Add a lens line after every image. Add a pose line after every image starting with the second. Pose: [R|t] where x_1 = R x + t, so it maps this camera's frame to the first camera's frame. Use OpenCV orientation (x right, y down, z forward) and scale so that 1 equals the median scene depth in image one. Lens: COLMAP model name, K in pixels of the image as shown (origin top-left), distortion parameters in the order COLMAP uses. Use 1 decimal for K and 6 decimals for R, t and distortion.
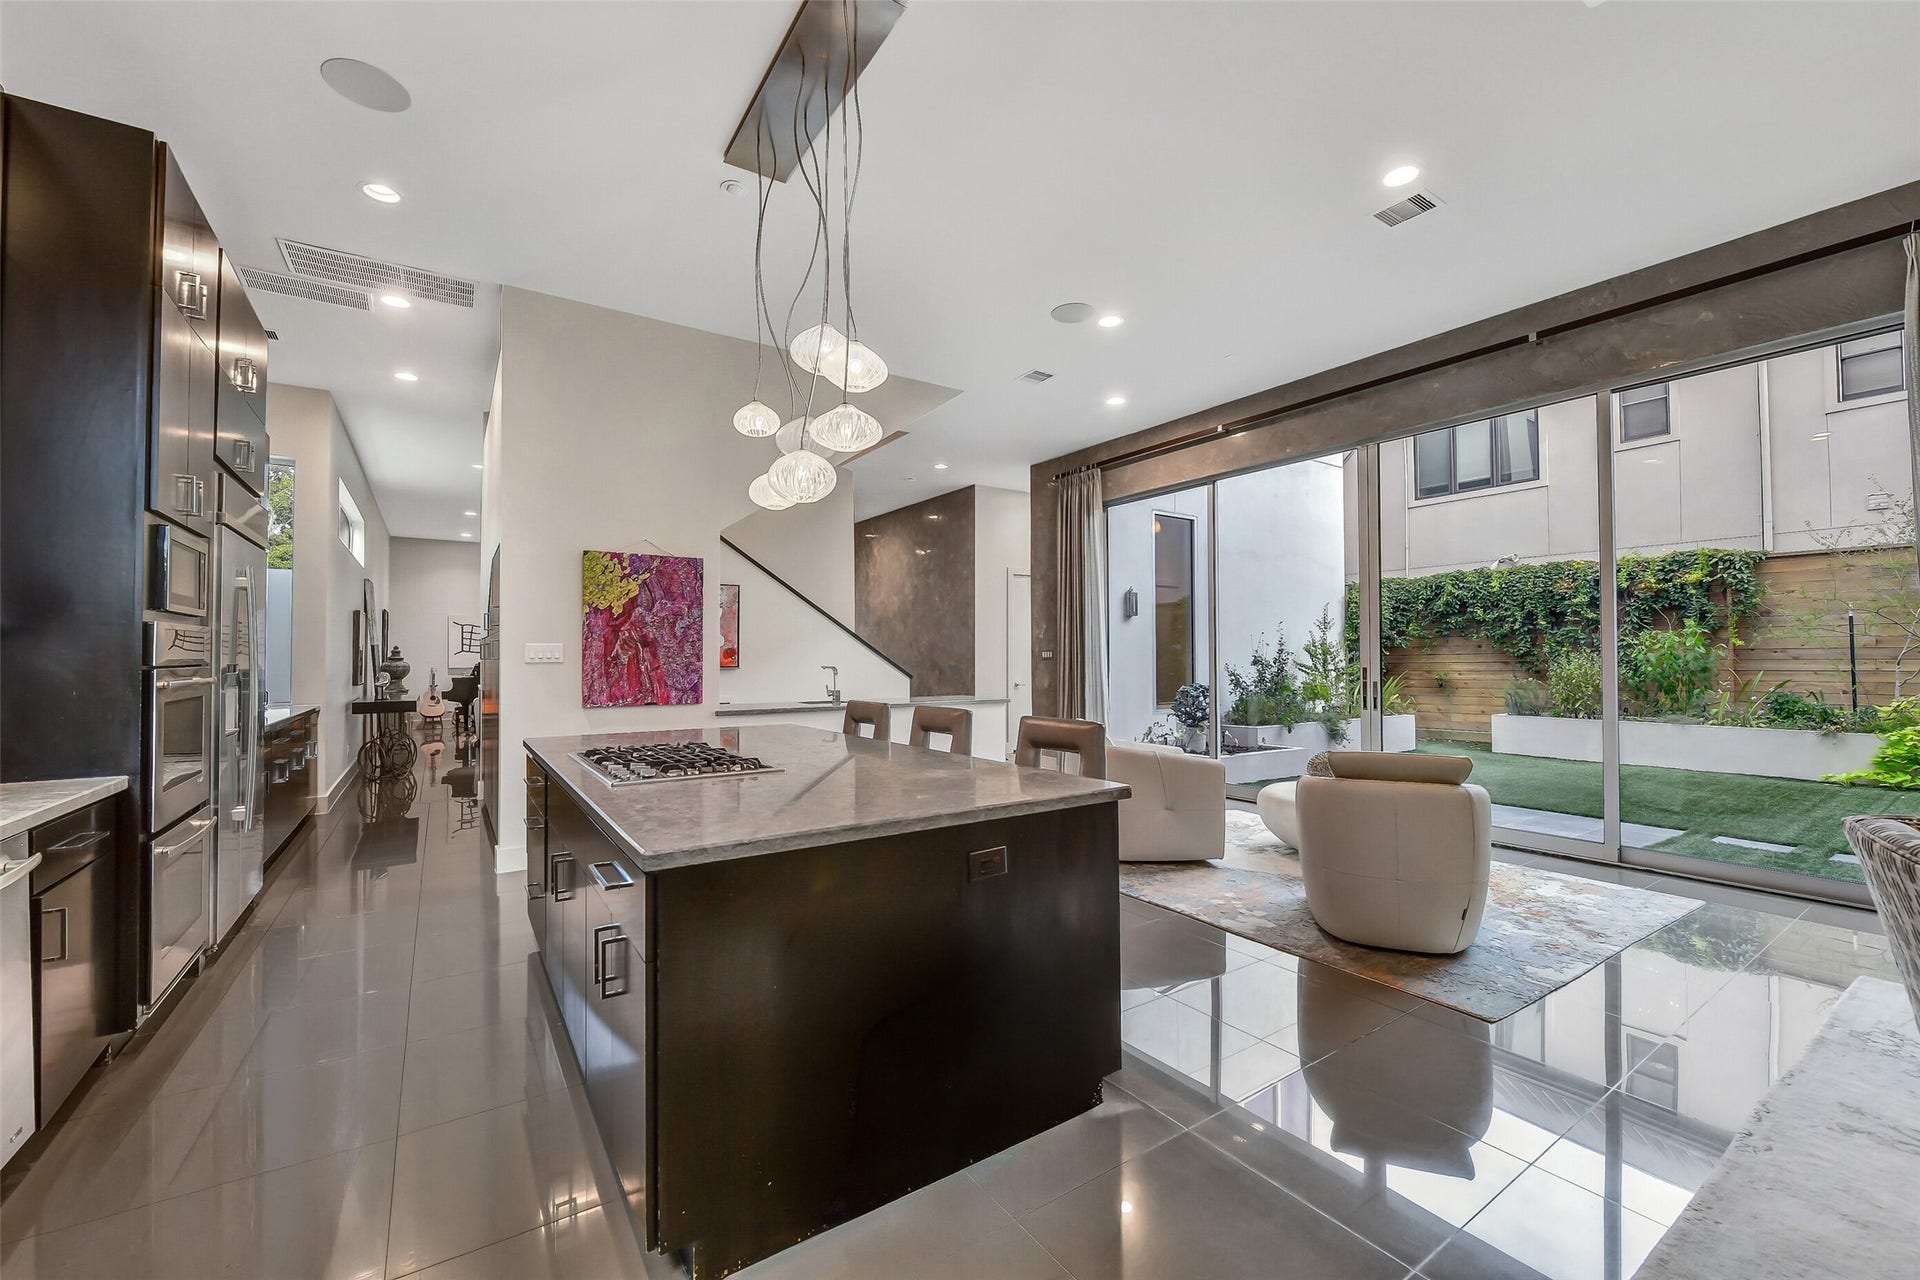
lens RADIAL K [[769.2, 0, 952.0], [0, 769.2, 644.7], [0, 0, 1]] dist [-0.010909, -0.000010]
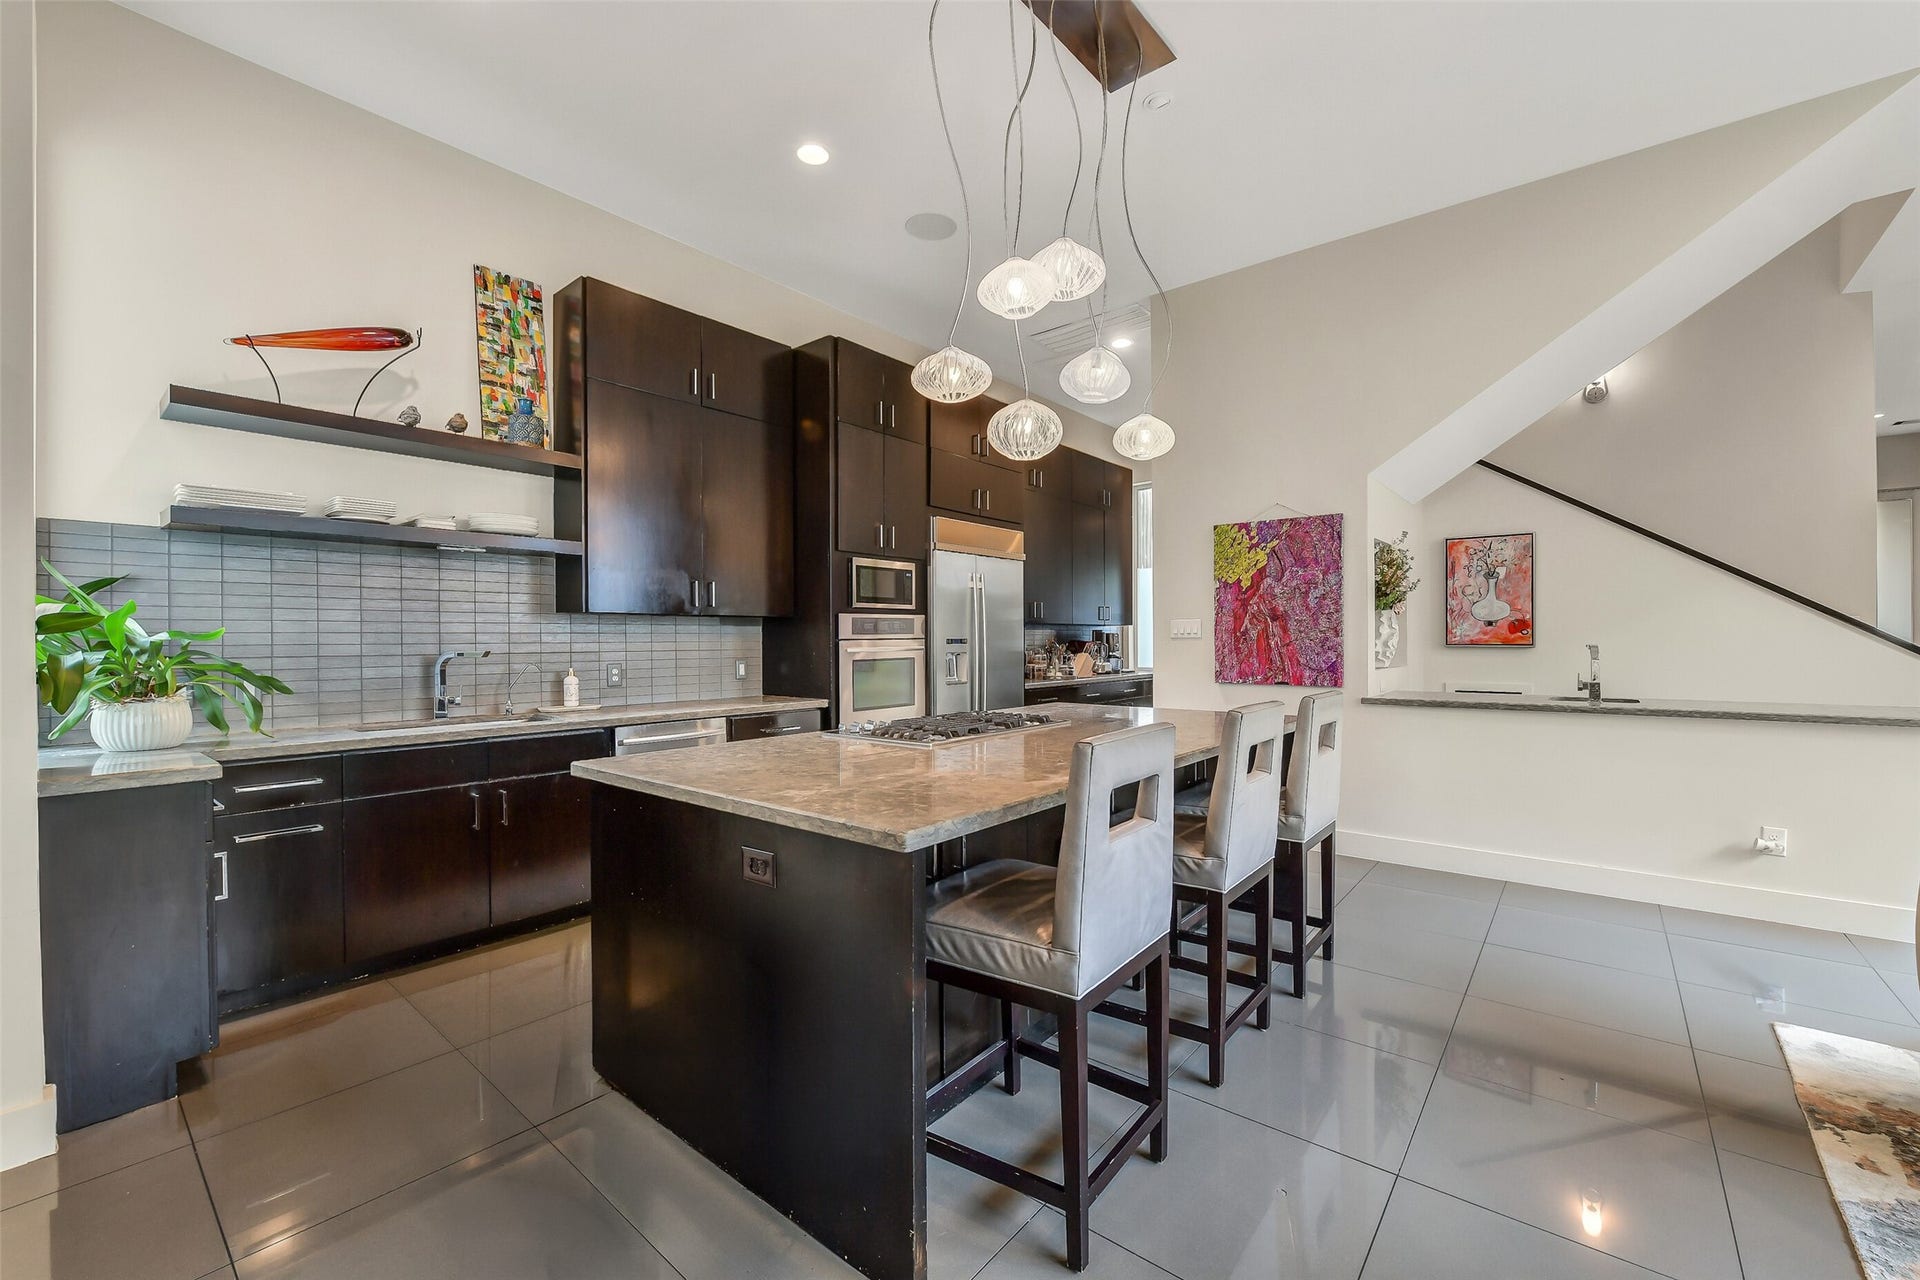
lens RADIAL K [[769.2, 0, 955.8], [0, 769.2, 638.3], [0, 0, 1]] dist [-0.010909, -0.000010]
pose [[0.290977, 0.002813, -0.956726, 0.368758], [0.018378, 0.999795, 0.008529, 0.009022], [0.956554, -0.020064, 0.290865, 0.370514]]
